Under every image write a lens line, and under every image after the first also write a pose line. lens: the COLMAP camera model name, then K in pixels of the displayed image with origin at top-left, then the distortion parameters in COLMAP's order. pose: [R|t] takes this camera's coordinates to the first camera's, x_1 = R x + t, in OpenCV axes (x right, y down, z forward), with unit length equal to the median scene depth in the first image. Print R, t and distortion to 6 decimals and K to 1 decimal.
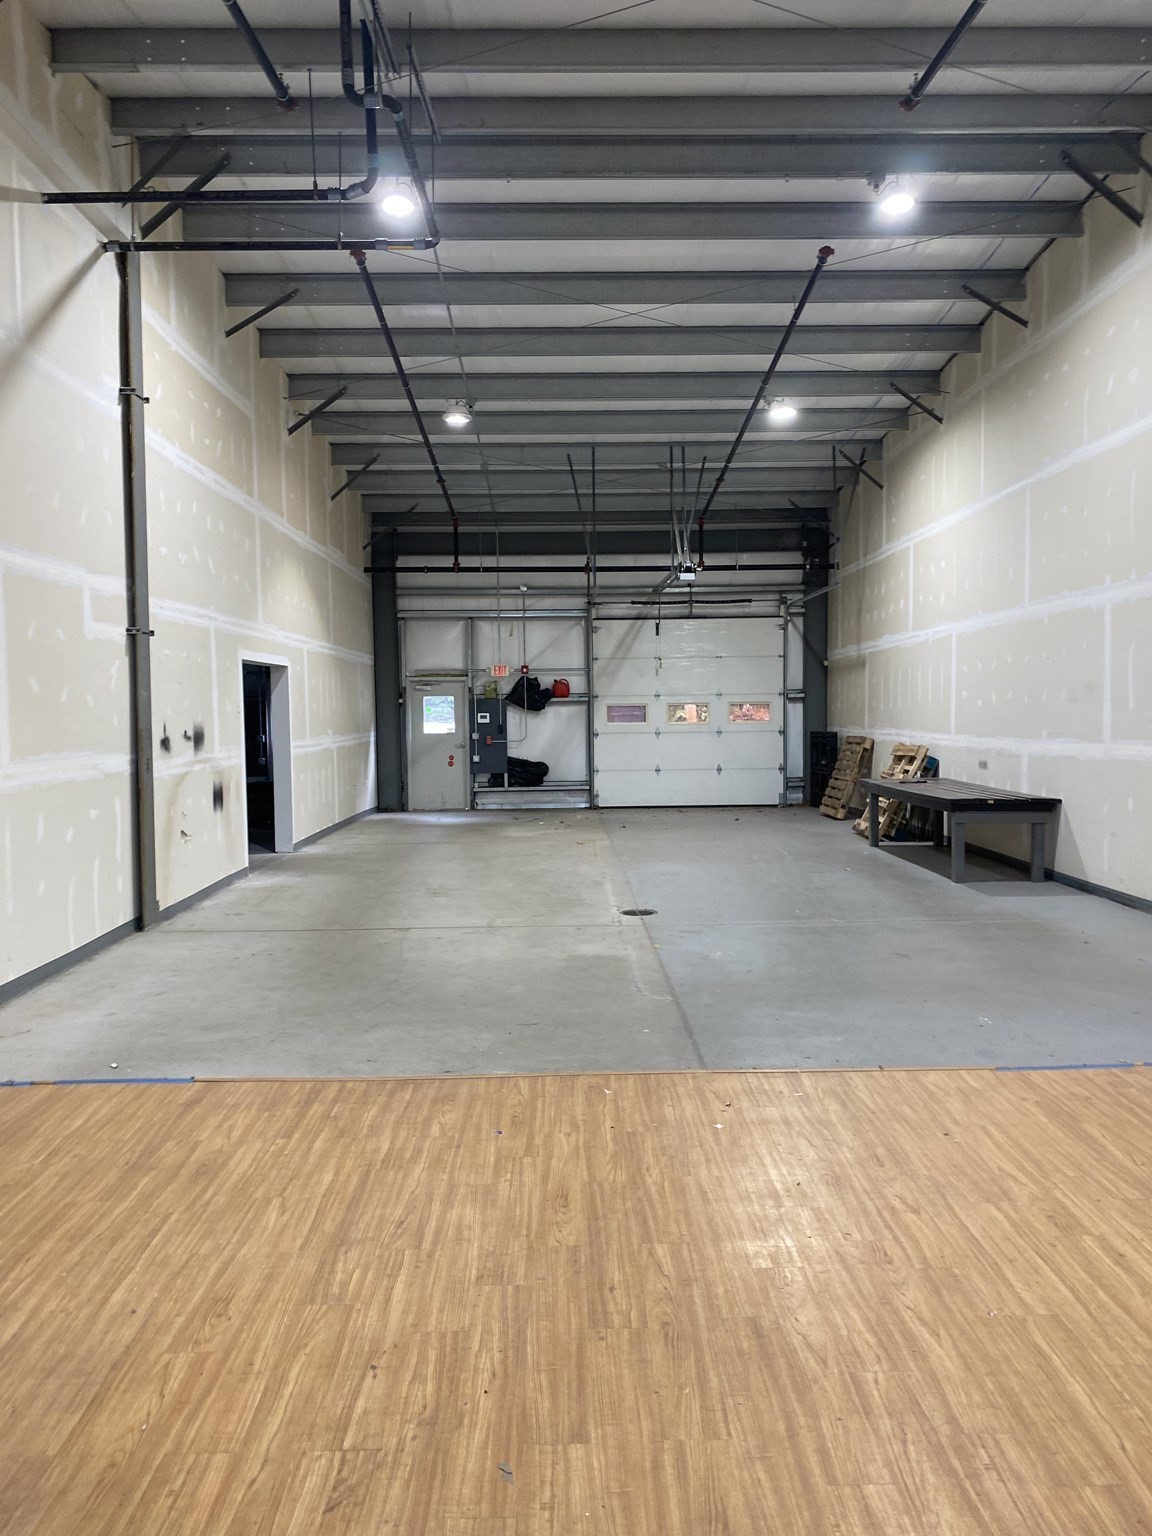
lens RADIAL K [[1165.2, 0, 579.8], [0, 1165.2, 765.8], [0, 0, 1]] dist [0.062341, -0.079063]
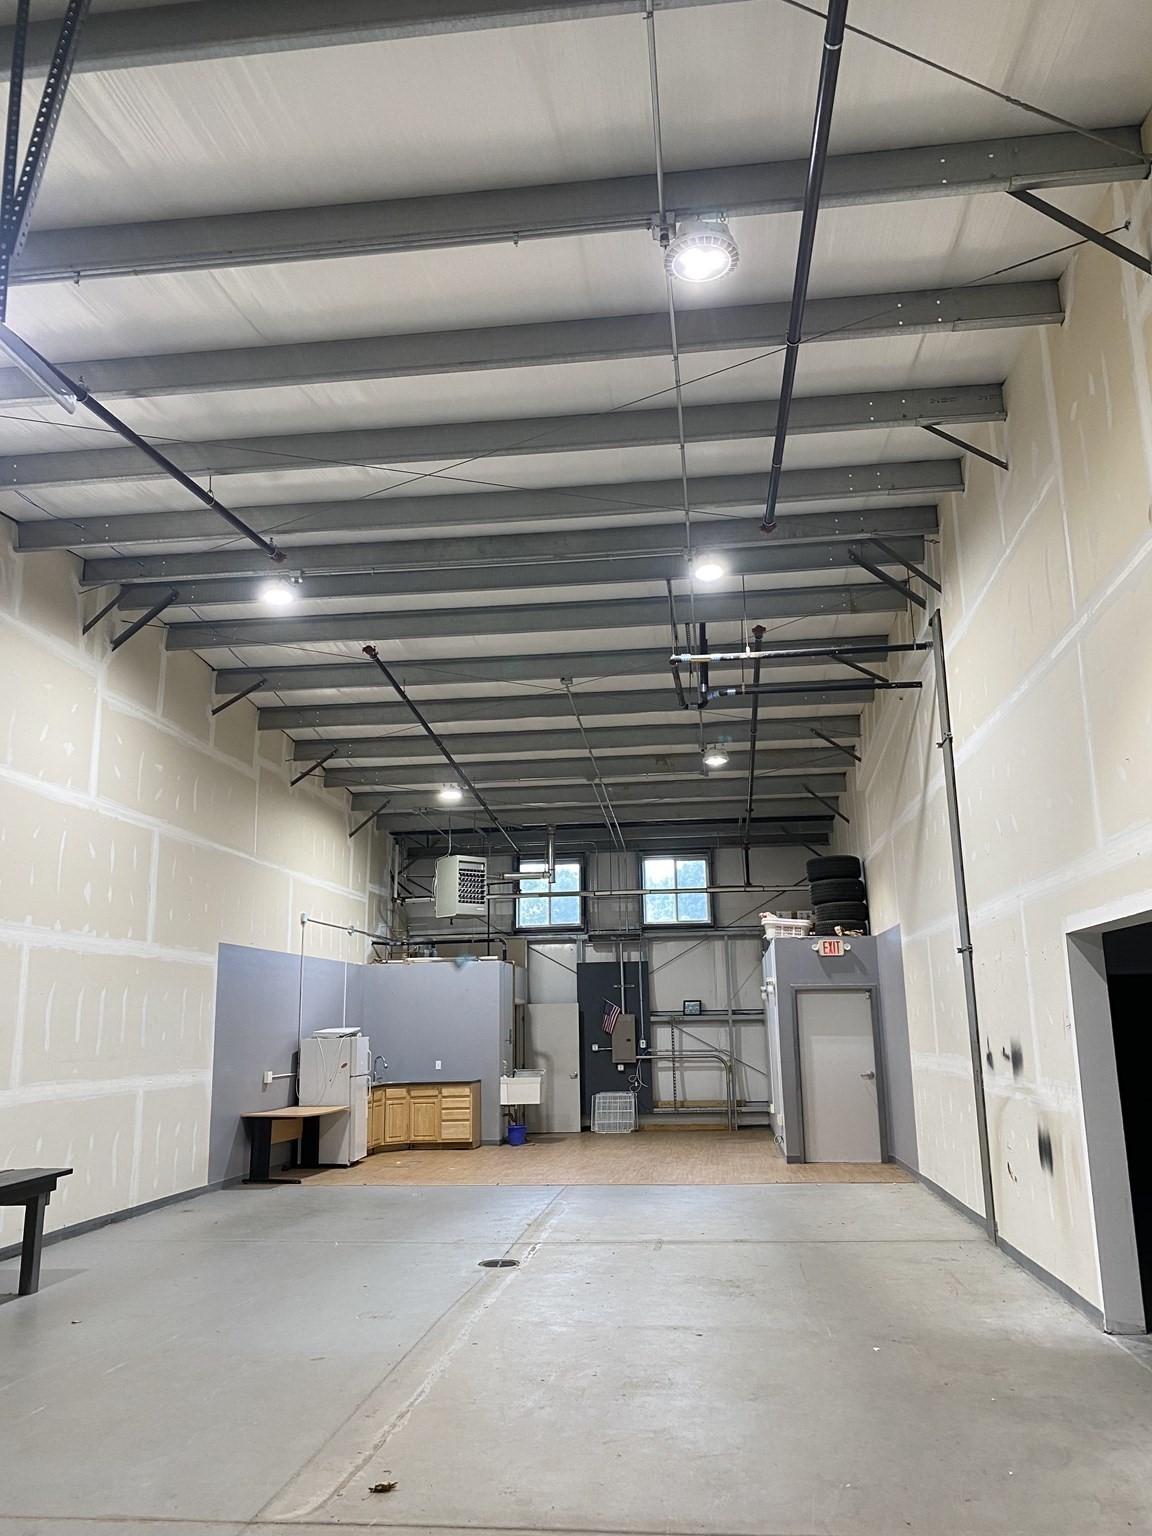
lens RADIAL K [[1165.2, 0, 590.9], [0, 1165.2, 770.6], [0, 0, 1]] dist [0.062341, -0.079063]
pose [[-0.992152, 0.055259, 0.112161, -0.290104], [0.035534, 0.984667, -0.170789, -0.186872], [-0.119878, -0.165463, -0.978903, 3.836490]]
